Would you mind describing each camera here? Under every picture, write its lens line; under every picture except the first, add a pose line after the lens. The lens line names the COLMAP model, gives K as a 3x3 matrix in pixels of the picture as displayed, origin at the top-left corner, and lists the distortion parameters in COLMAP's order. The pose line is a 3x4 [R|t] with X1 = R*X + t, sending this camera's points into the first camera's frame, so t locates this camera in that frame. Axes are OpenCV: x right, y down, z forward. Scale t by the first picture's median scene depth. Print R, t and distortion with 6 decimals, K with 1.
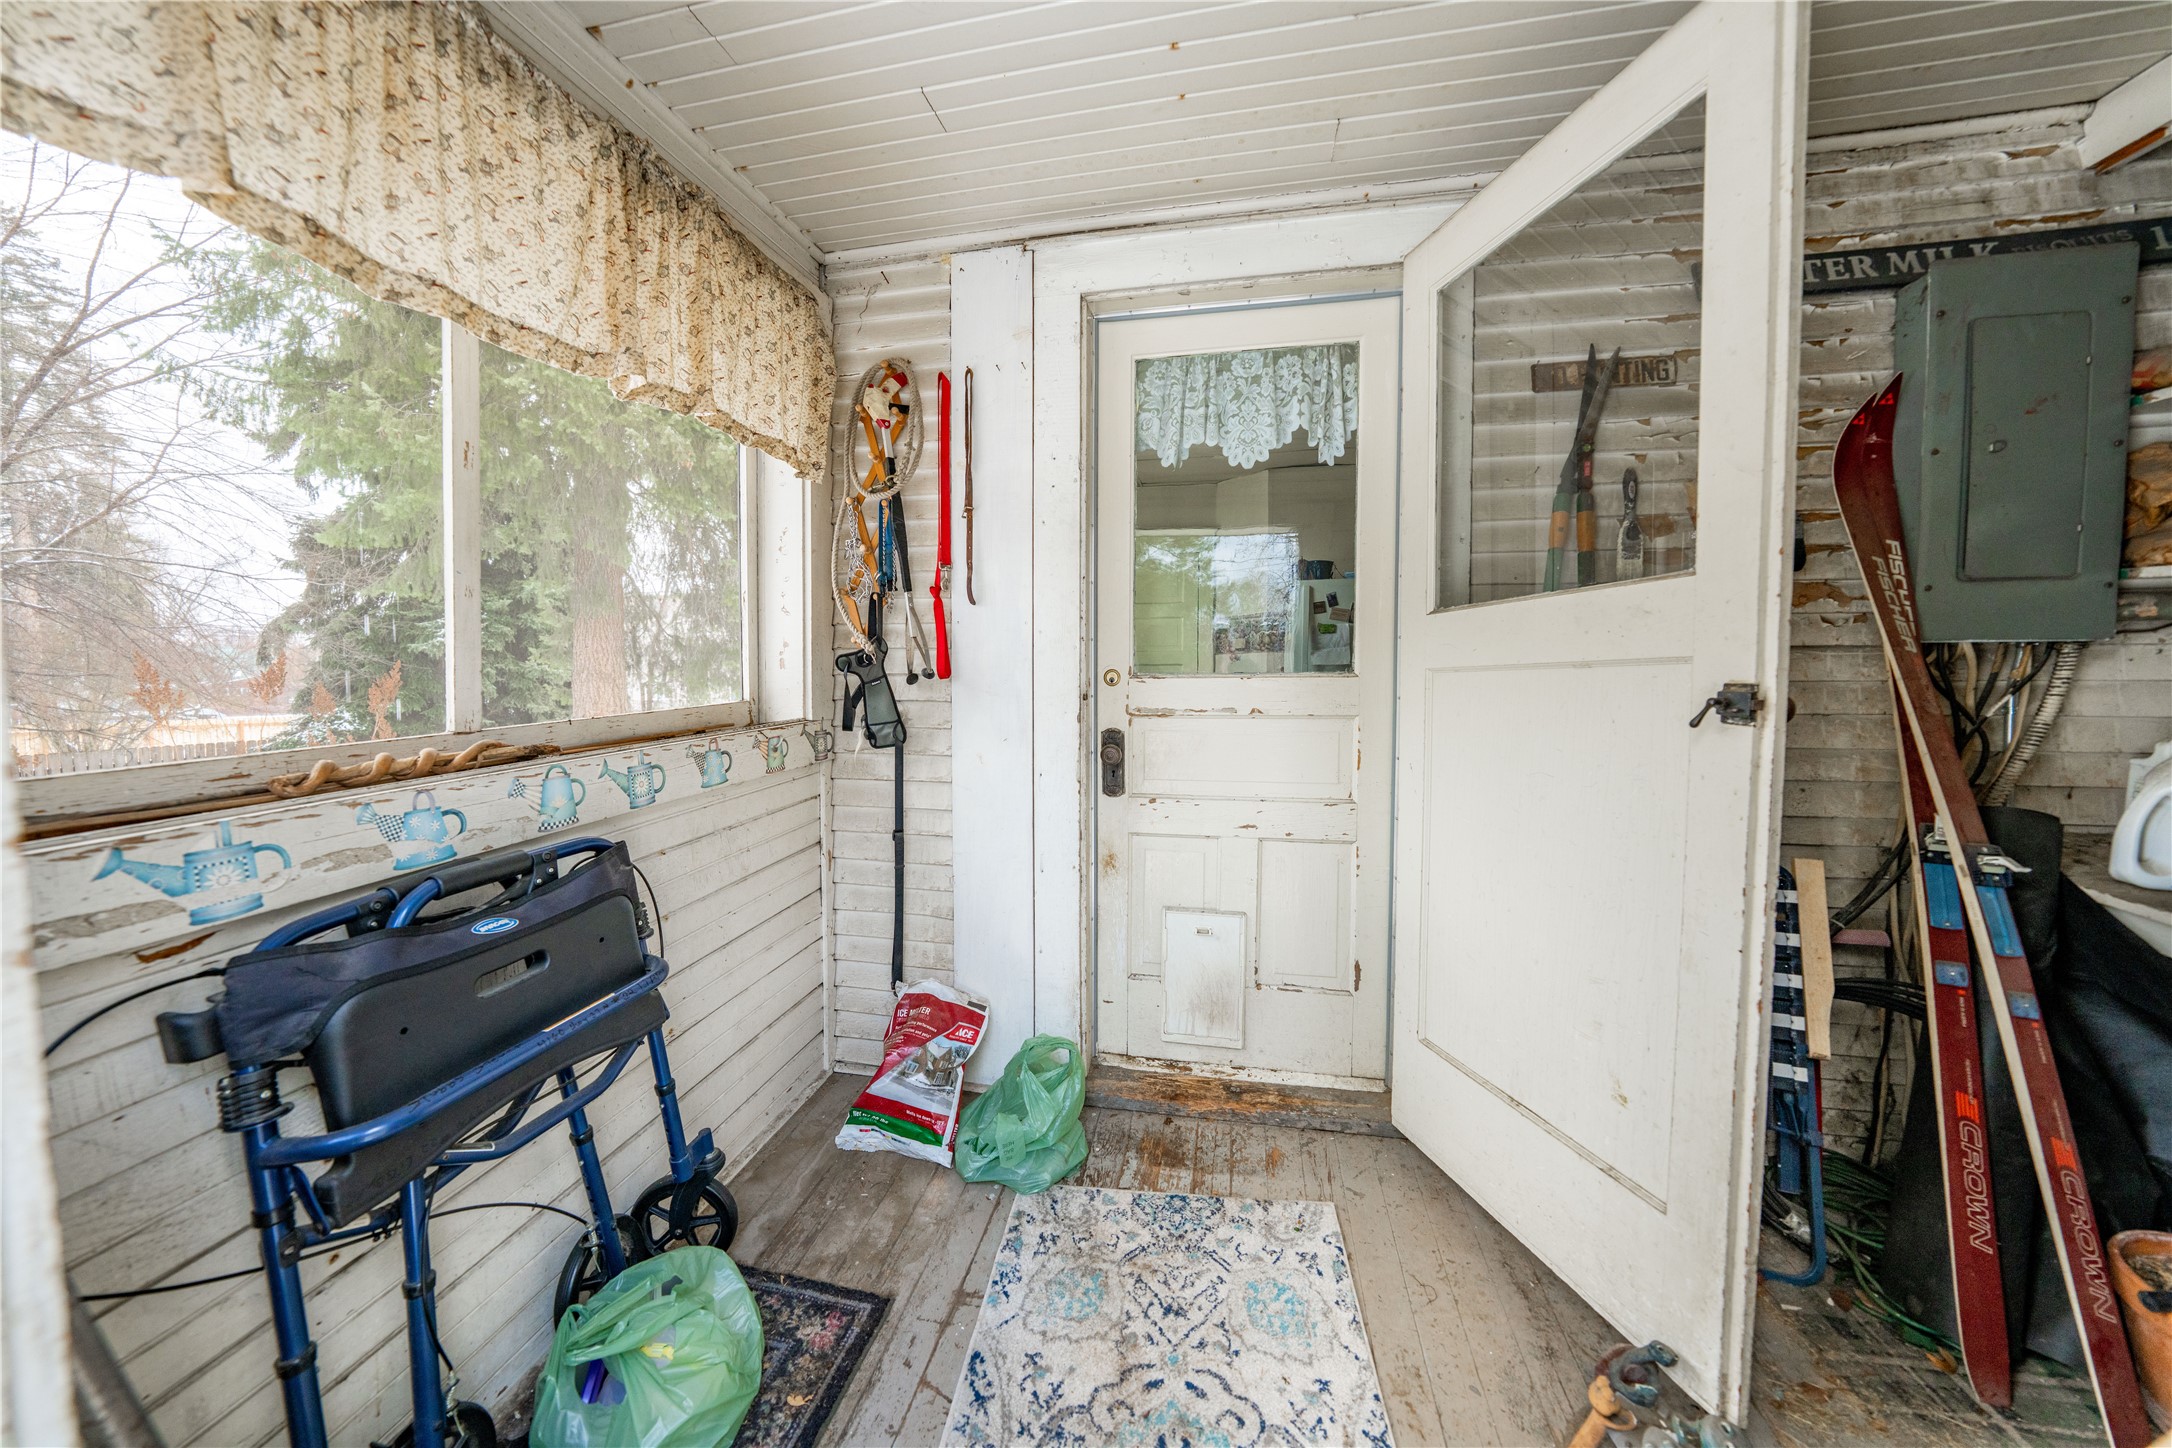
lens RADIAL K [[759.8, 0, 1082.8], [0, 759.8, 718.6], [0, 0, 1]] dist [-0.028330, 0.006179]
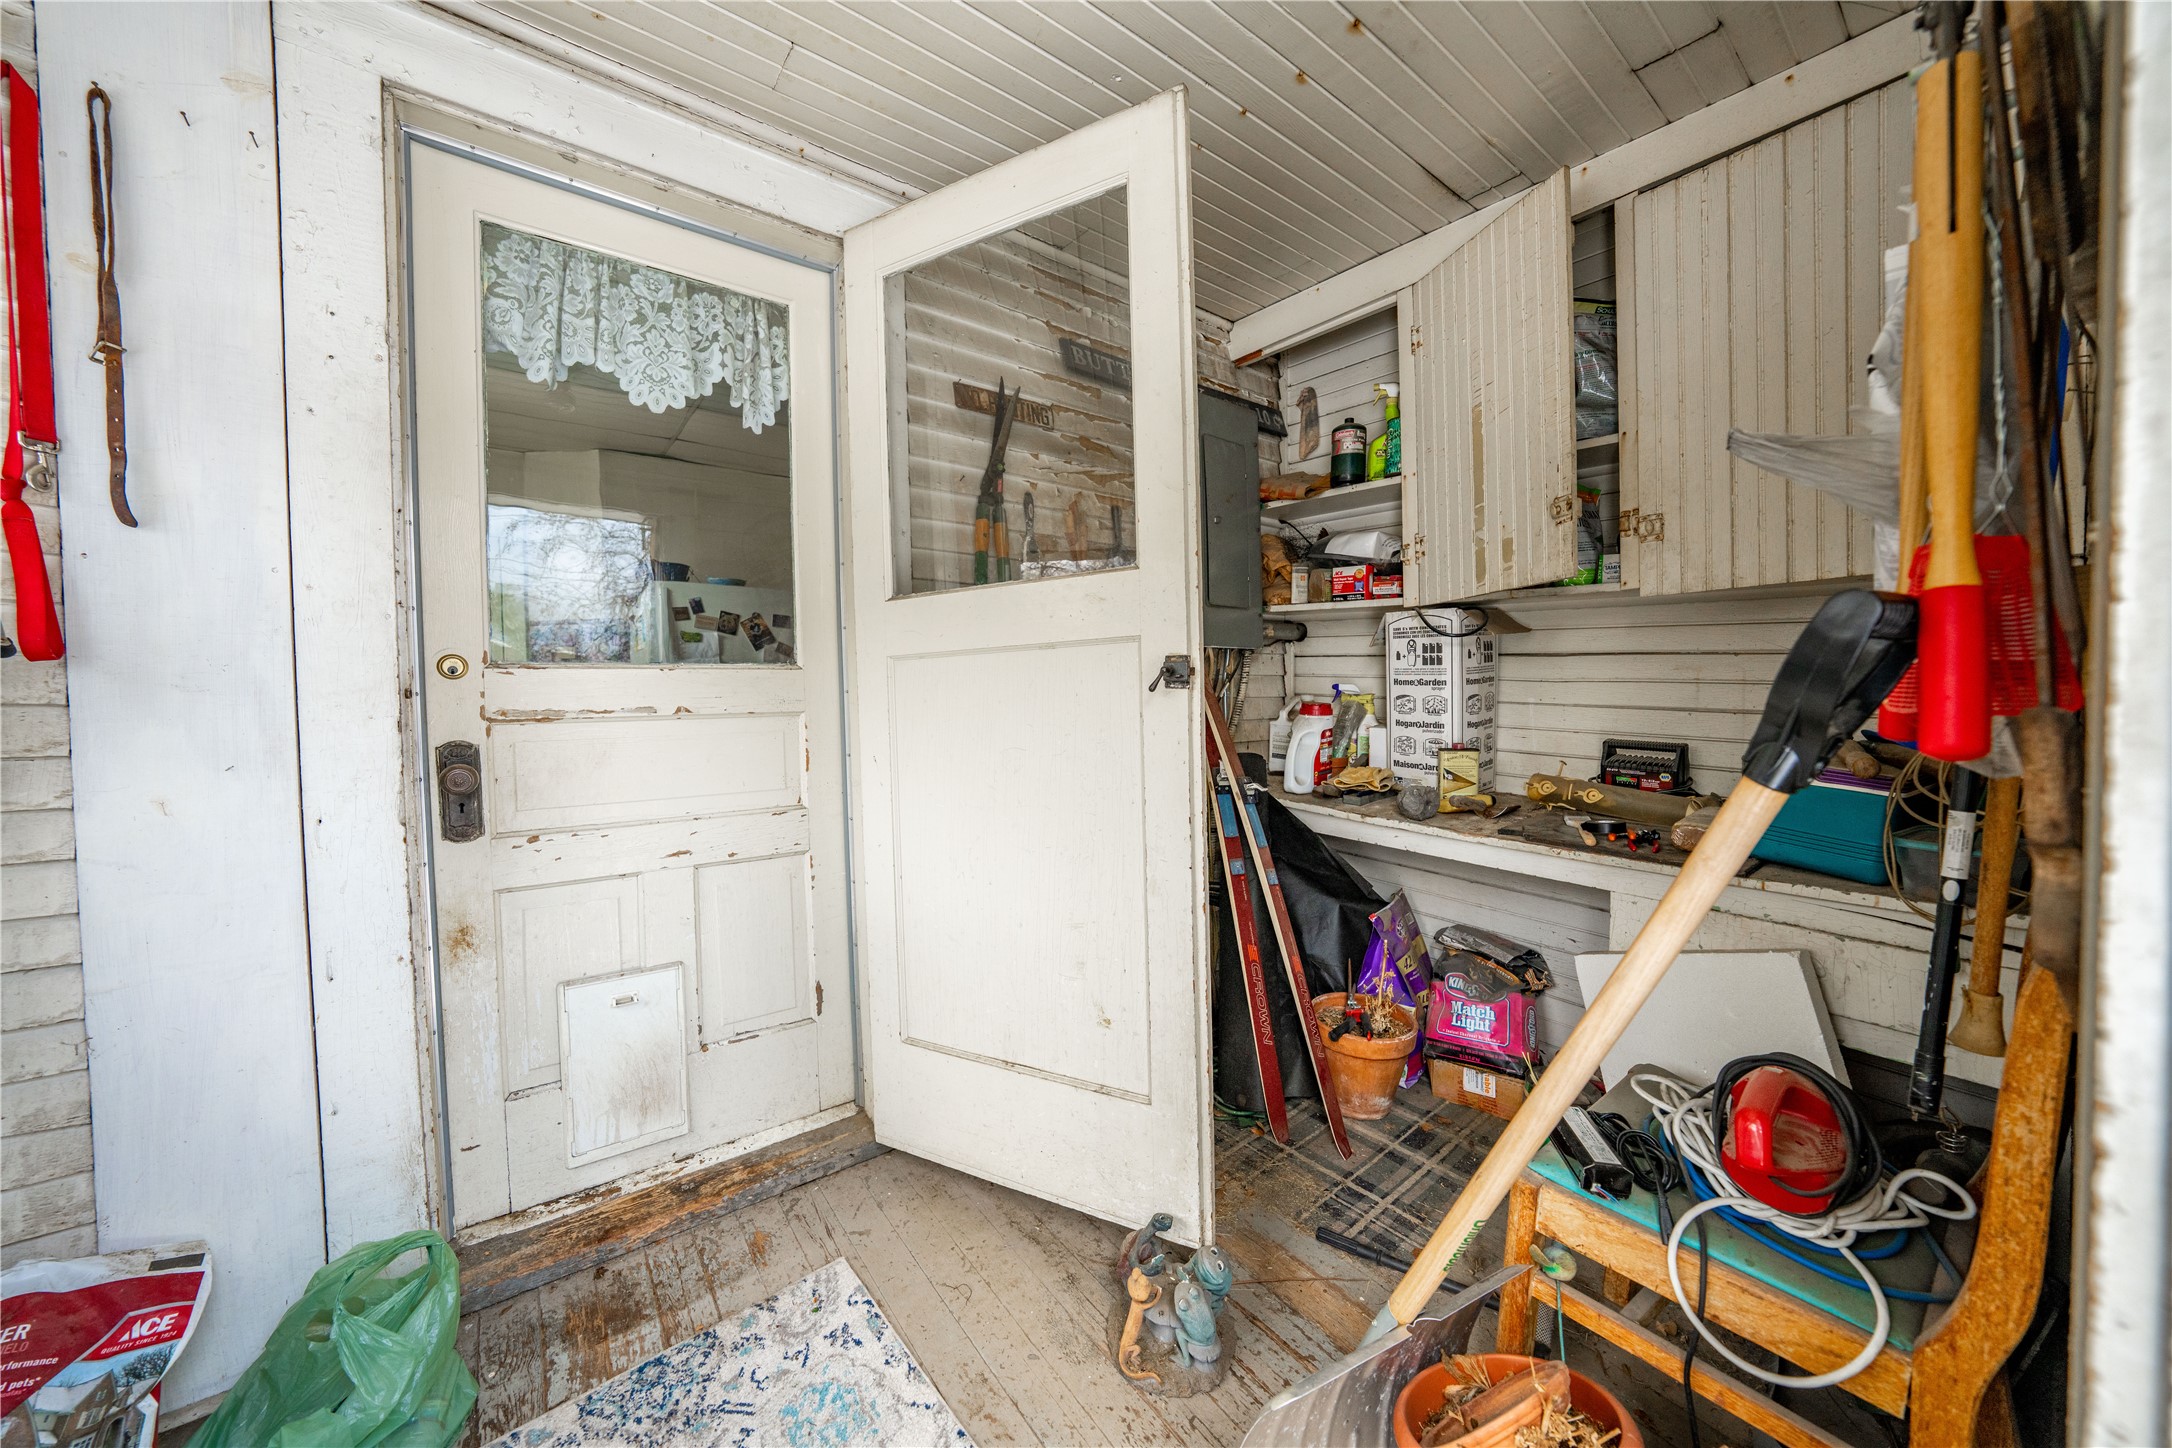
lens RADIAL K [[757.4, 0, 1090.8], [0, 757.4, 720.4], [0, 0, 1]] dist [-0.031533, 0.006835]
pose [[0.655086, -0.030247, 0.754948, -0.095966], [0.057070, 0.998325, -0.009523, 0.034806], [-0.753395, 0.049323, 0.655715, 0.145911]]
